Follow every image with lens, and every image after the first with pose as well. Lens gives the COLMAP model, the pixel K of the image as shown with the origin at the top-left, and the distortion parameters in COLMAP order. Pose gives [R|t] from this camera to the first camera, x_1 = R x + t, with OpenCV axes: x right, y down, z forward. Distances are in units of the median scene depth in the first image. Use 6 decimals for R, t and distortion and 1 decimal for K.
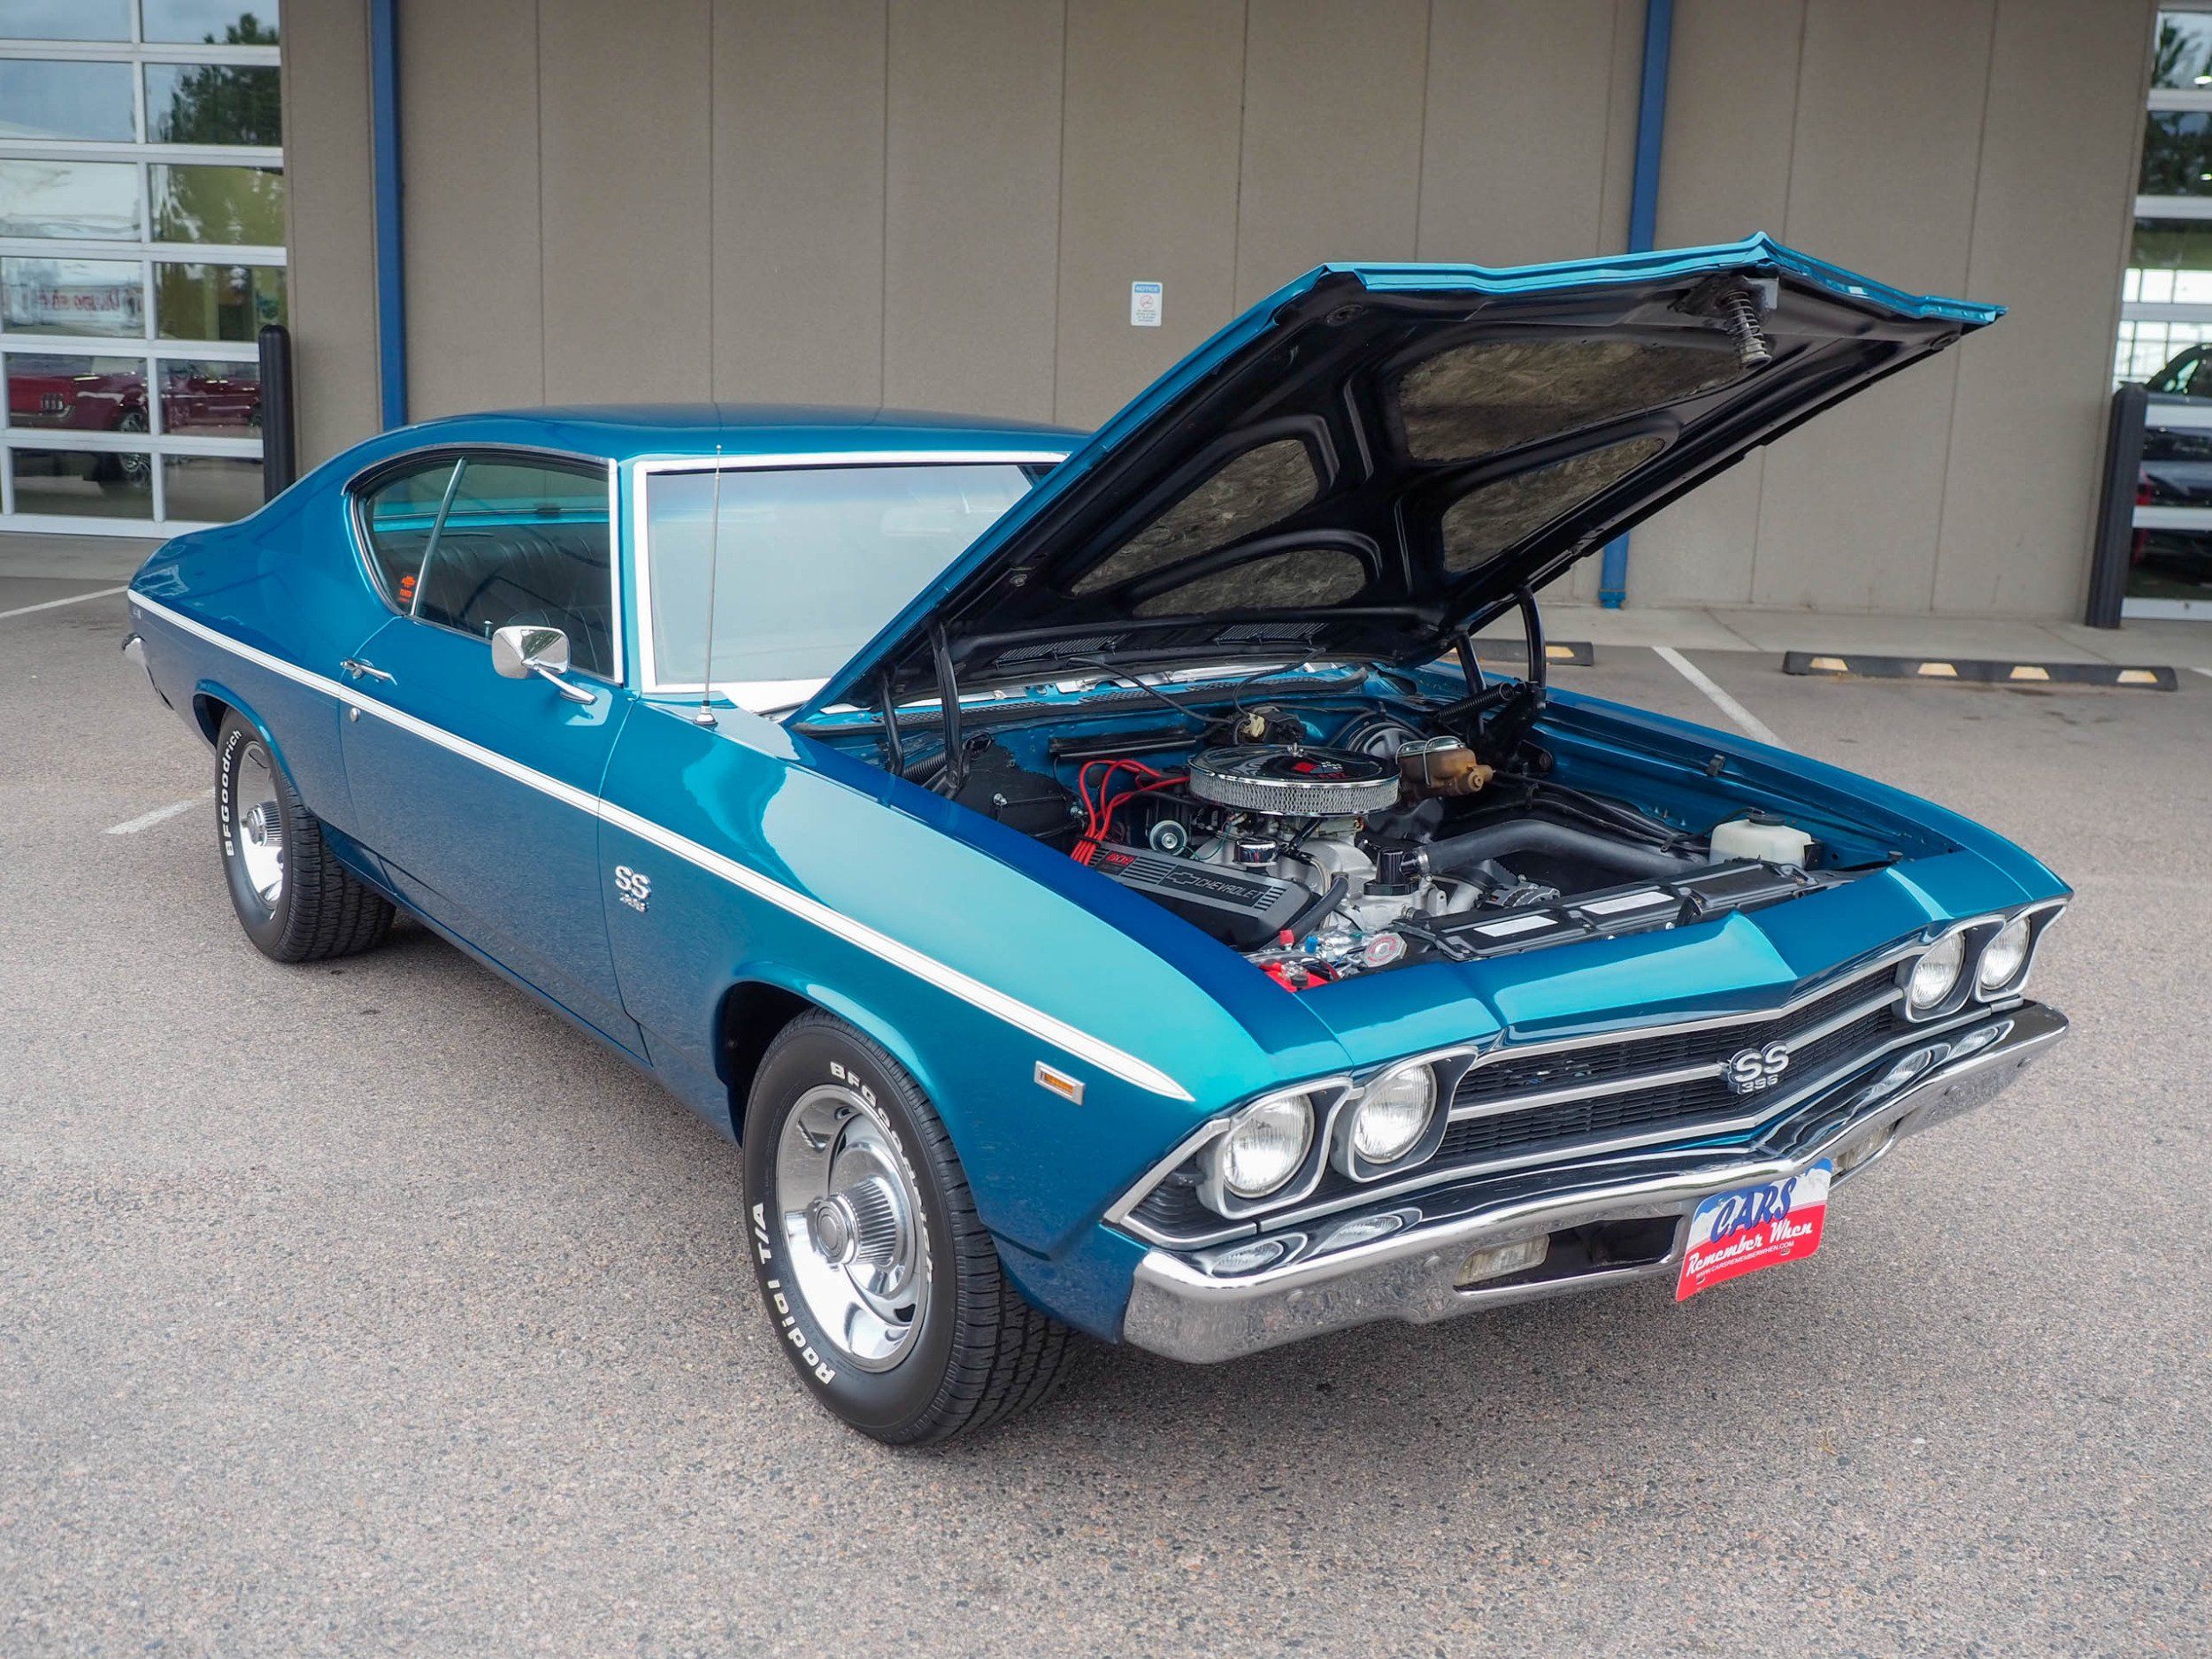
lens RADIAL K [[2160.9, 0, 1096.2], [0, 2160.9, 803.6], [0, 0, 1]] dist [0.005837, -0.010672]
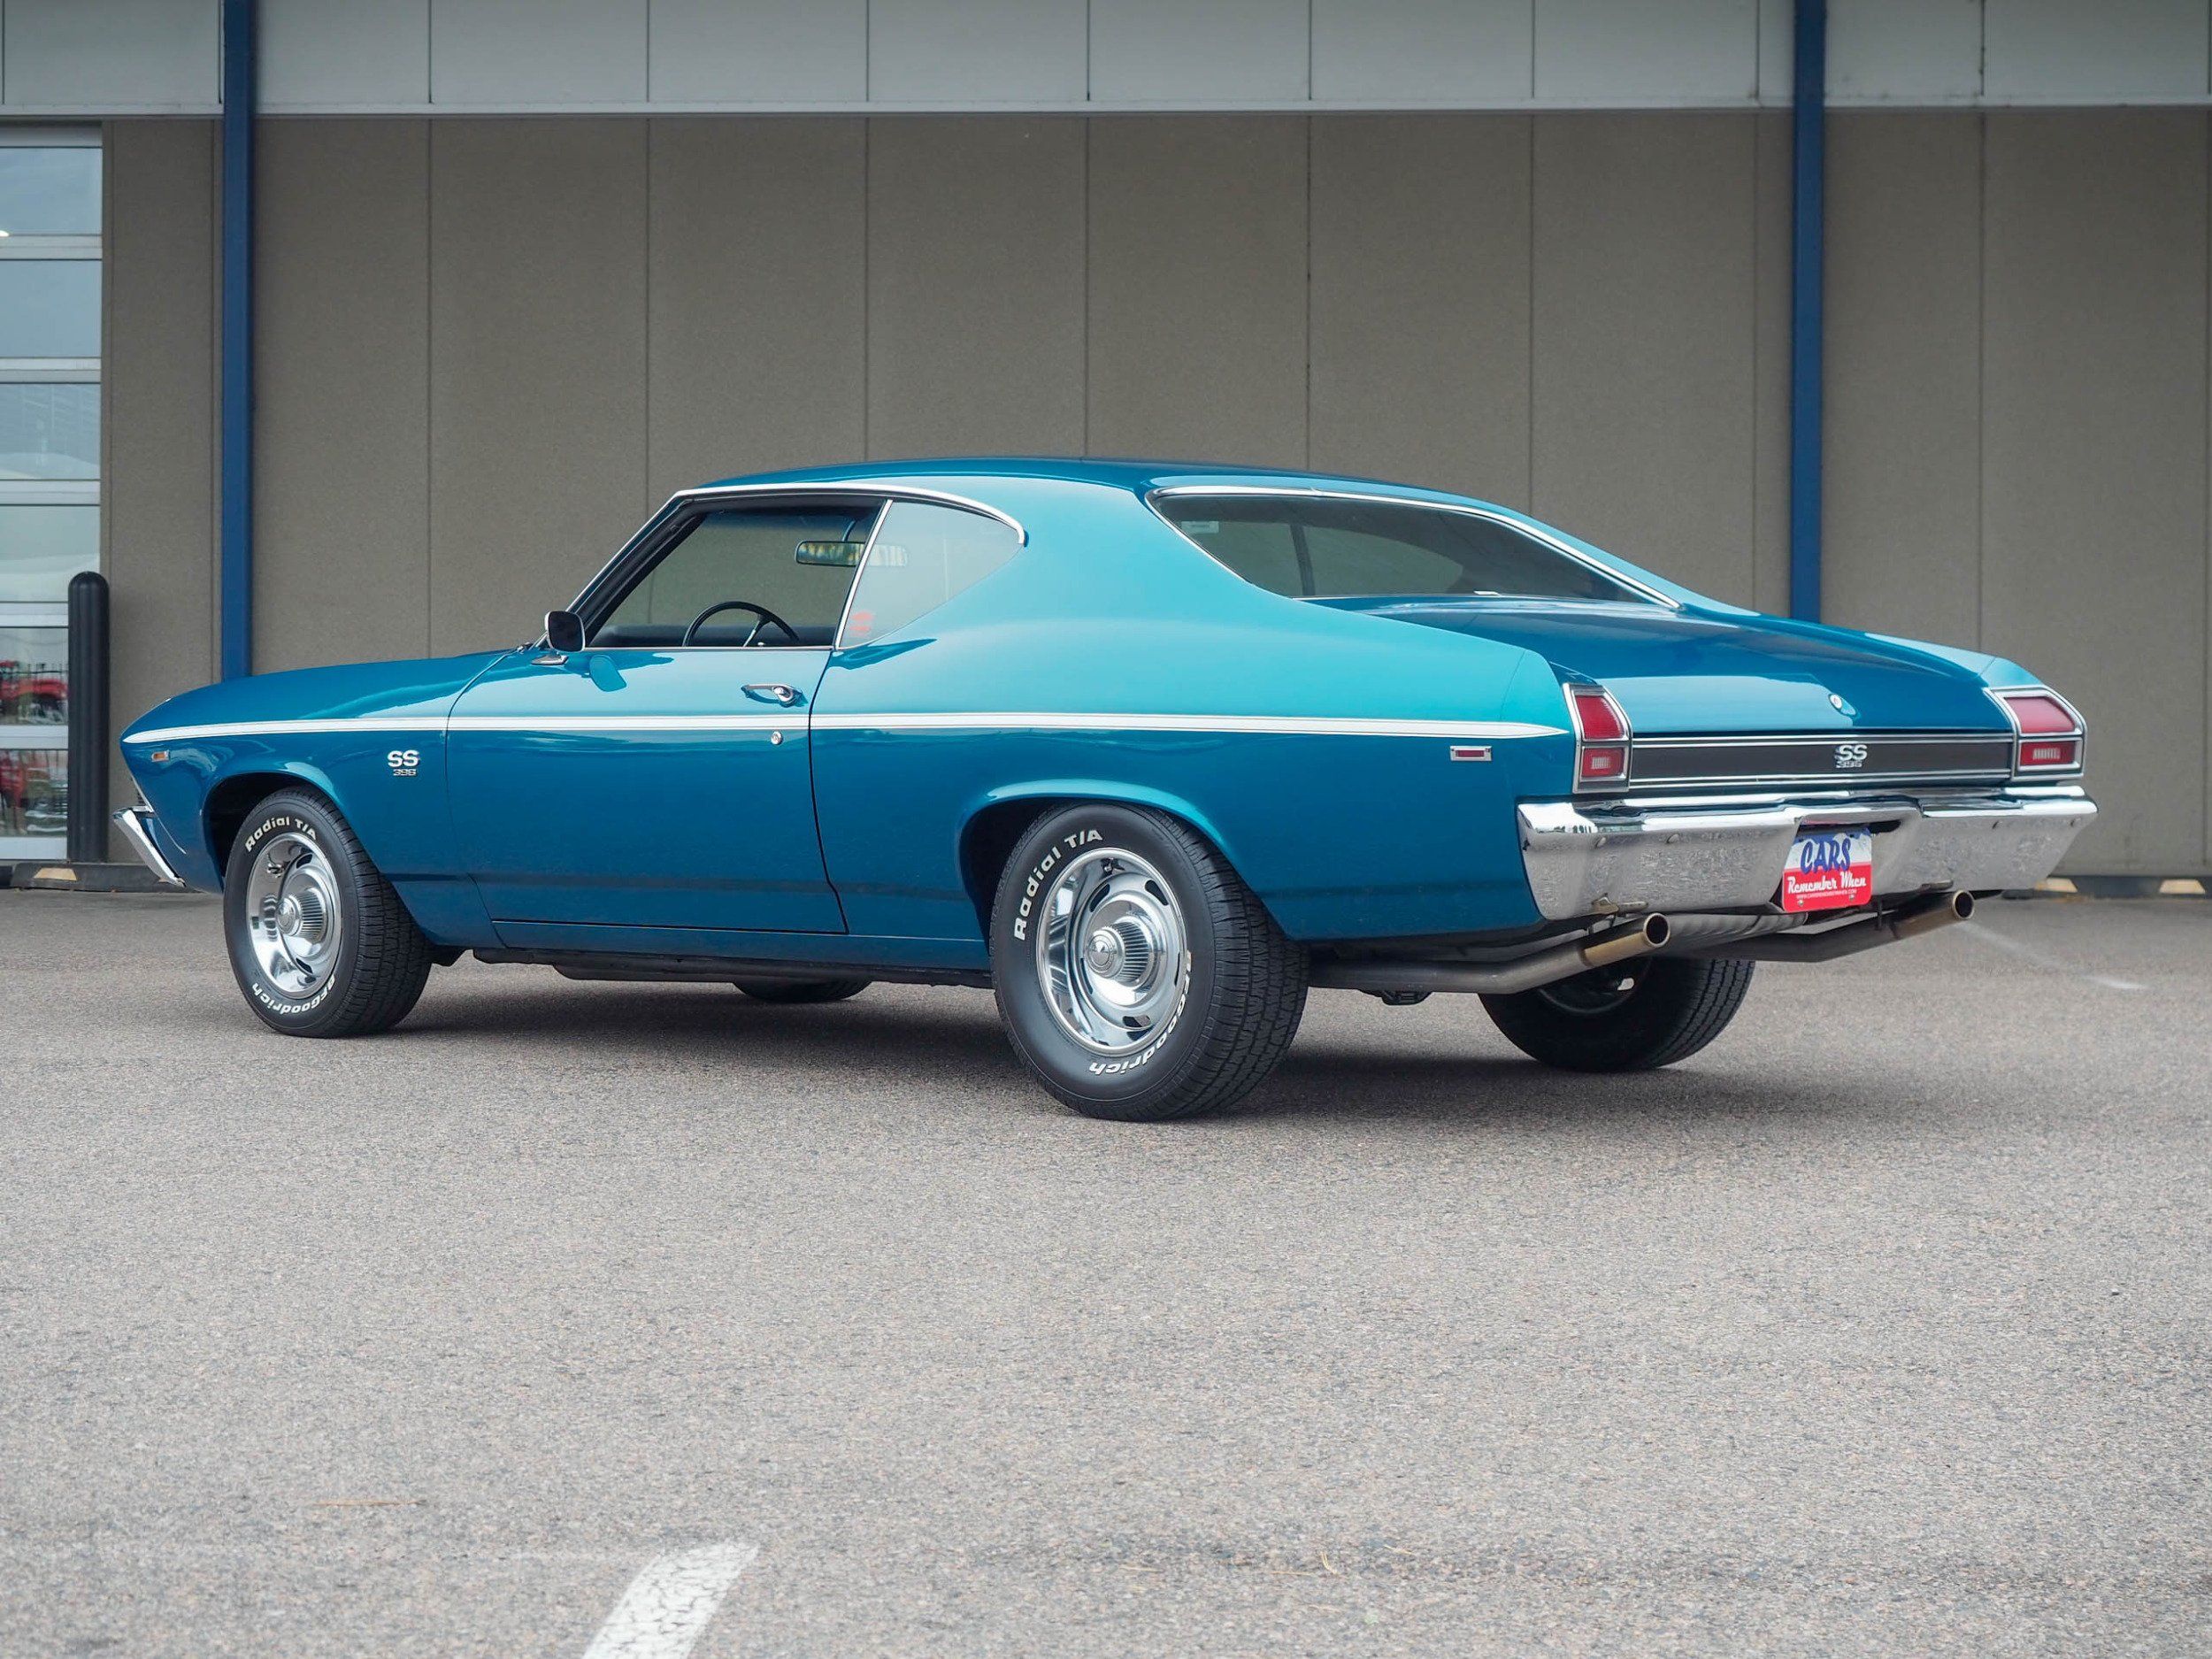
lens RADIAL K [[3857.3, 0, 1076.0], [0, 3857.3, 827.1], [0, 0, 1]] dist [0.004961, -0.039327]
pose [[0.999005, -0.030184, 0.032820, -0.215258], [0.035669, 0.982653, -0.181990, 0.418007], [-0.026757, 0.182980, 0.982753, -1.127947]]
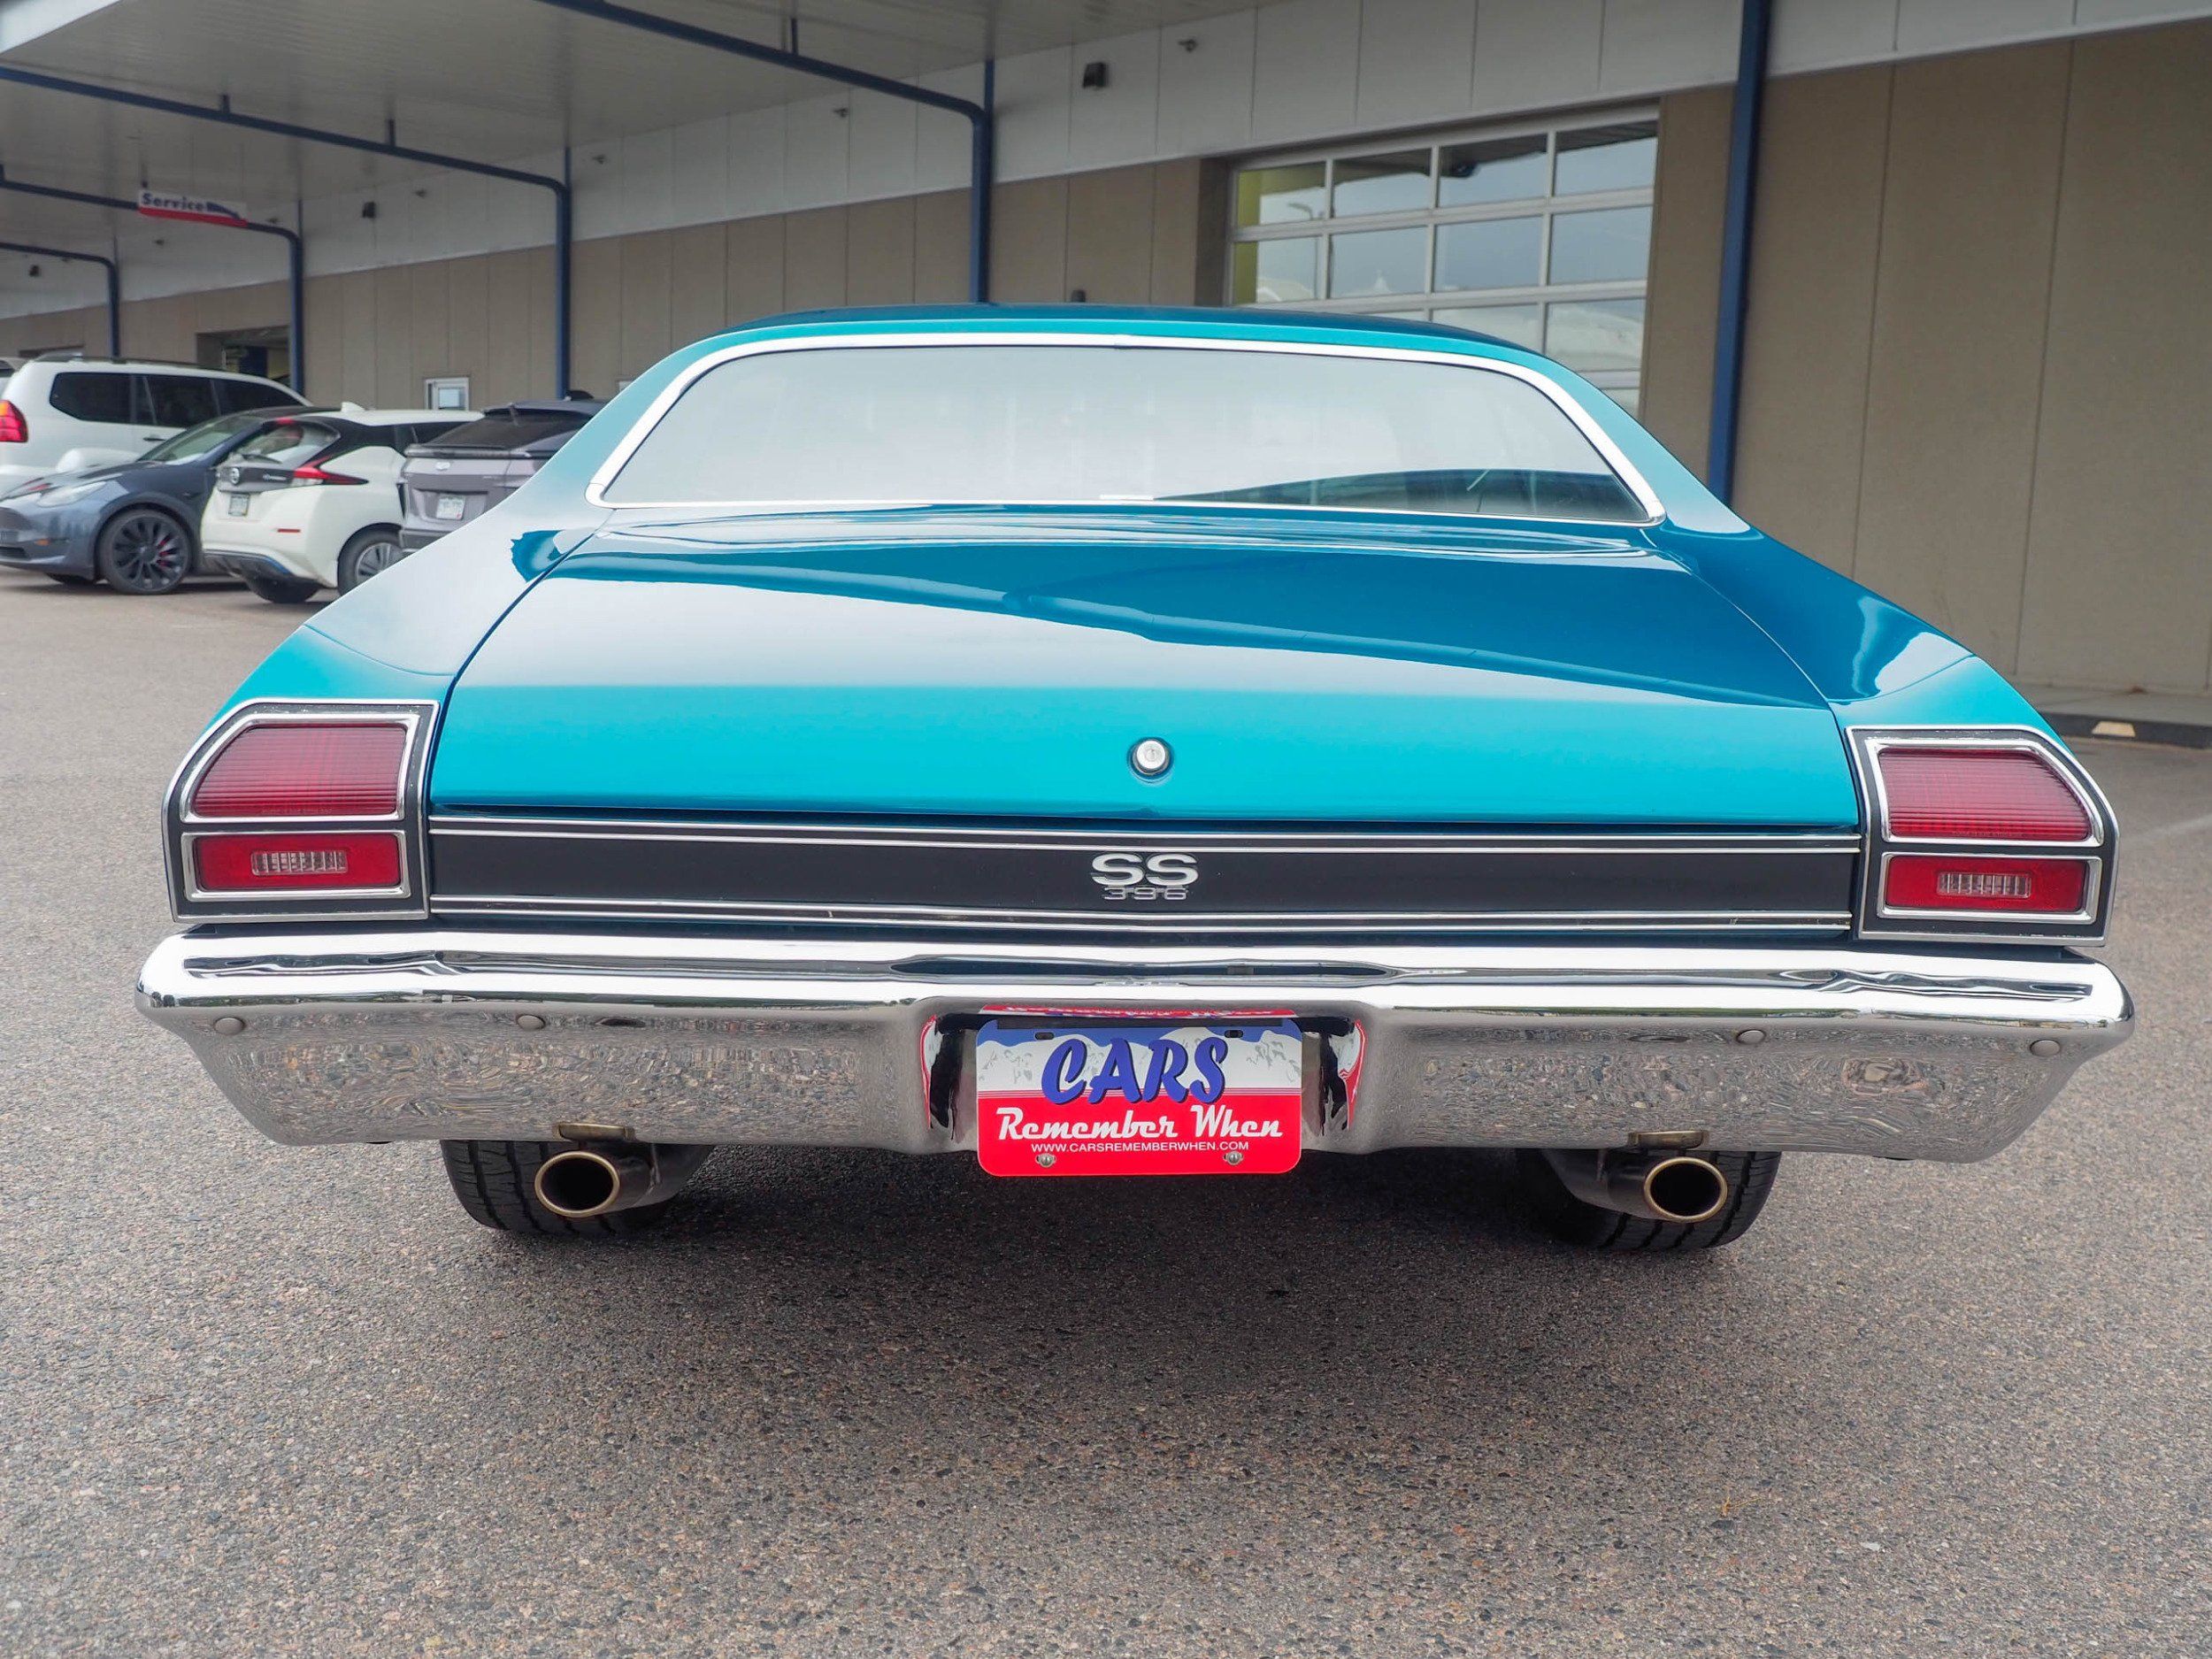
lens RADIAL K [[2117.2, 0, 1112.4], [0, 2117.2, 811.7], [0, 0, 1]] dist [0.007834, -0.005472]
pose [[0.737171, 0.086622, -0.670131, 0.478692], [-0.142027, 0.989457, -0.028338, 0.084388], [0.660612, 0.116067, 0.741701, 0.224193]]
